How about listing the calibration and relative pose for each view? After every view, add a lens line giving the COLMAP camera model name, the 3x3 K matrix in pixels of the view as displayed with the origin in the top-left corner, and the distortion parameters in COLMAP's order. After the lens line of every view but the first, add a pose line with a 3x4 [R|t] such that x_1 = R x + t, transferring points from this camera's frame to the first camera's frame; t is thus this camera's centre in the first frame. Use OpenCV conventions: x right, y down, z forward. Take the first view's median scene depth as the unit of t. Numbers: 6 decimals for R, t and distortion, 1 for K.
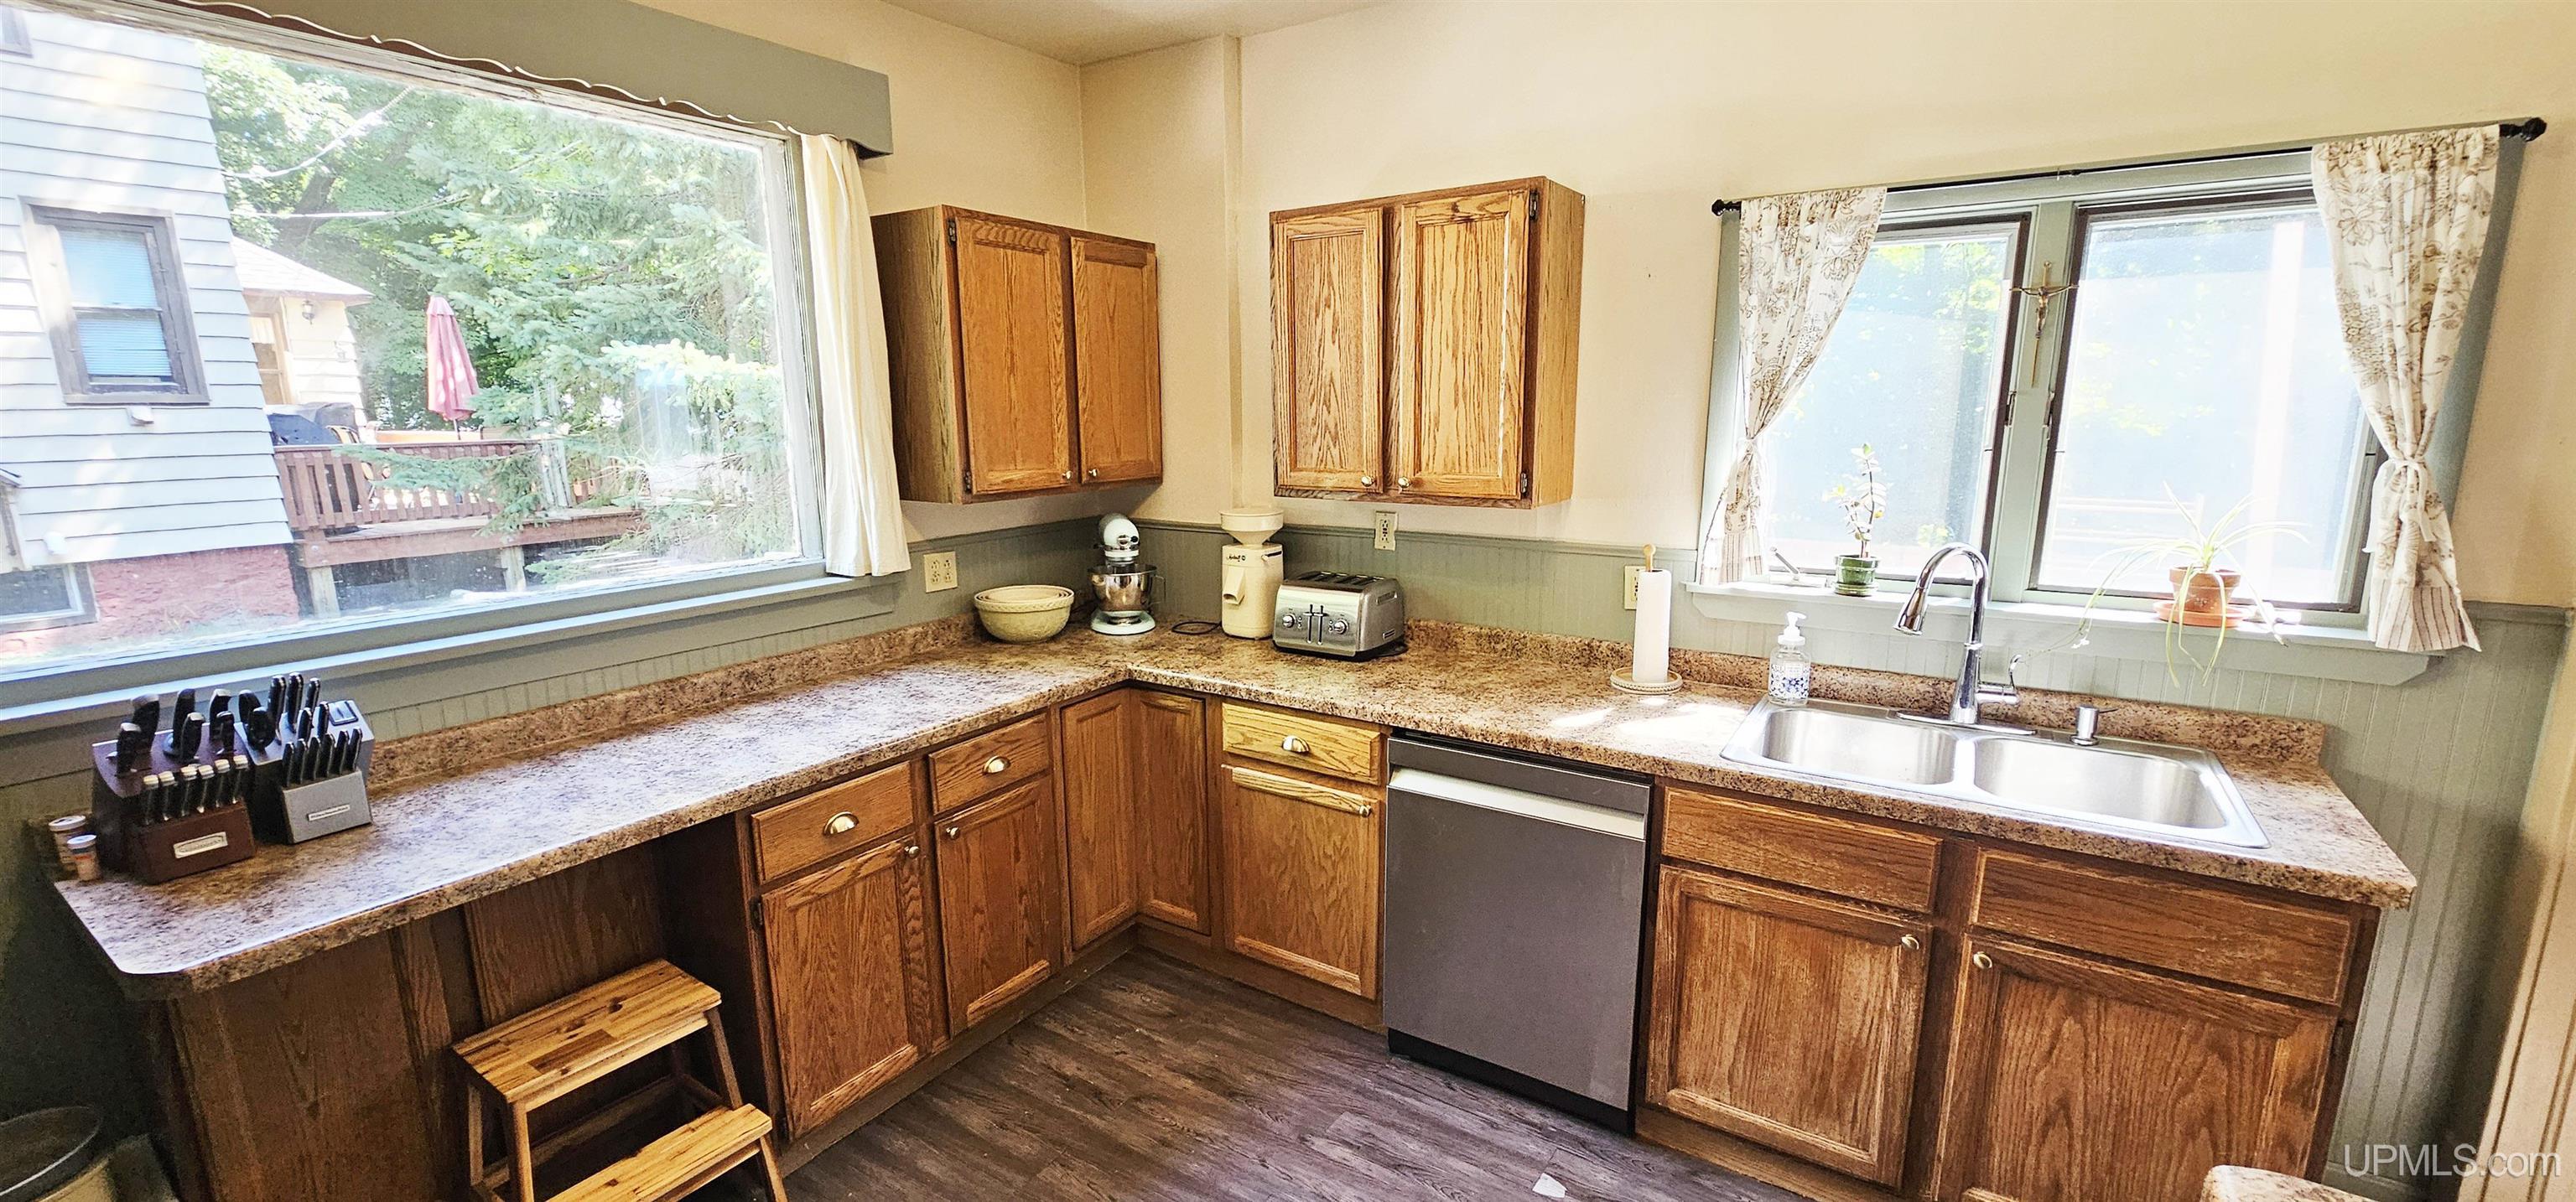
lens RADIAL K [[1045.7, 0, 1284.6], [0, 1045.7, 603.0], [0, 0, 1]] dist [-0.003733, 0.000354]
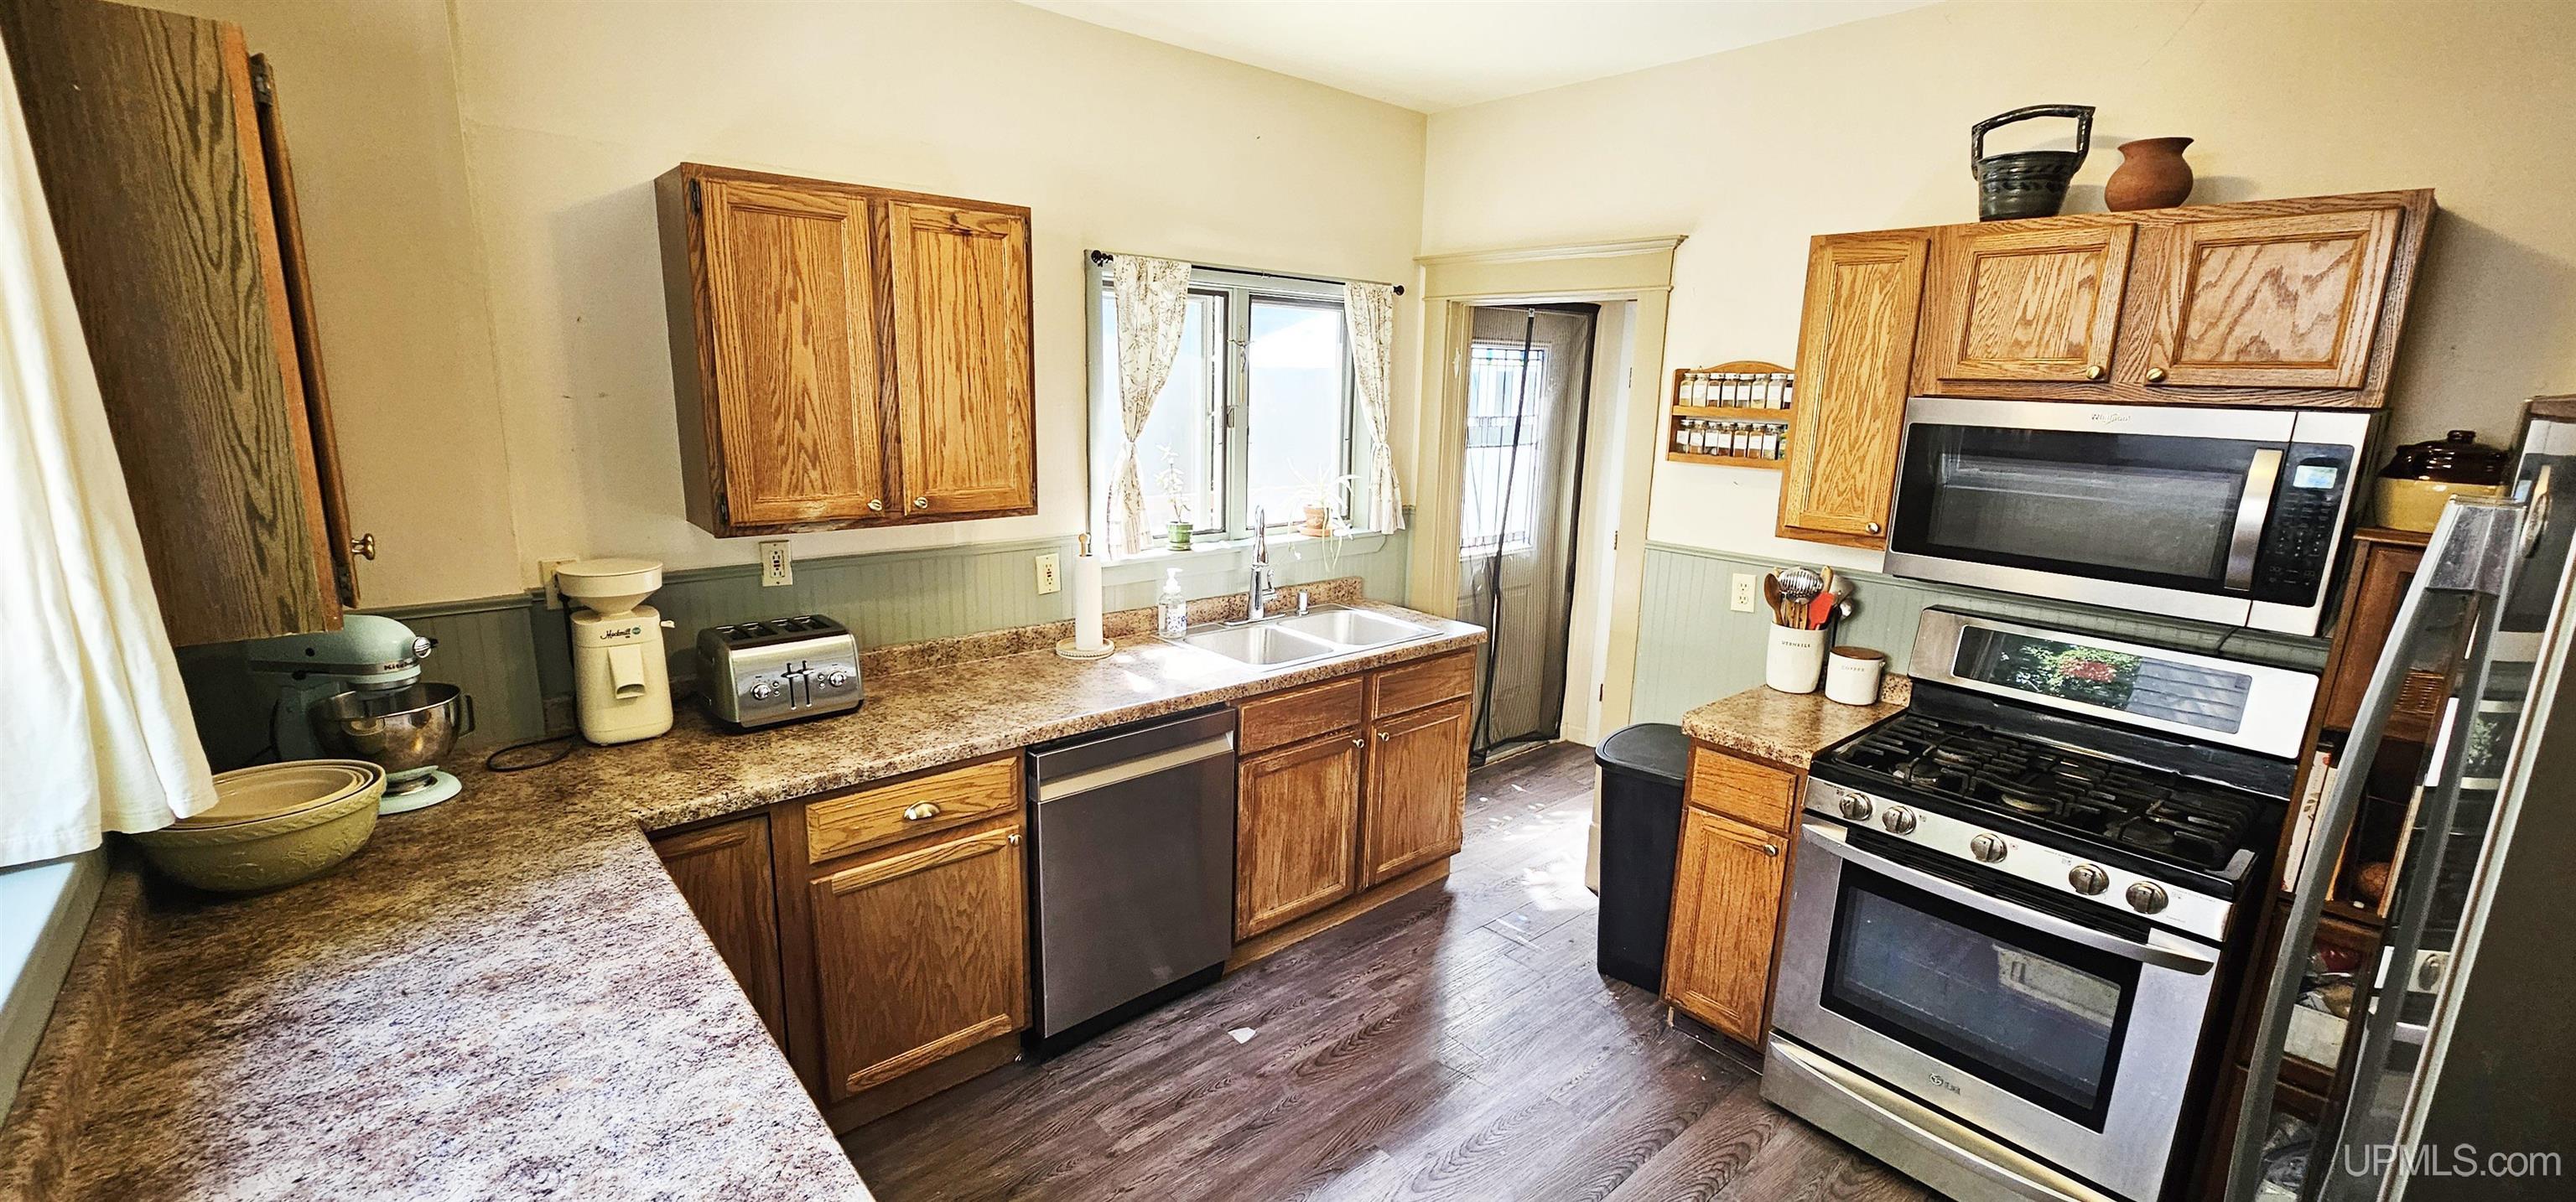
lens RADIAL K [[1045.7, 0, 1285.4], [0, 1045.7, 604.8], [0, 0, 1]] dist [-0.003733, 0.000354]
pose [[0.266301, -0.189419, 0.945095, -0.751976], [0.156548, 0.975982, 0.151498, -0.125732], [-0.951092, 0.107608, 0.289559, 0.465371]]
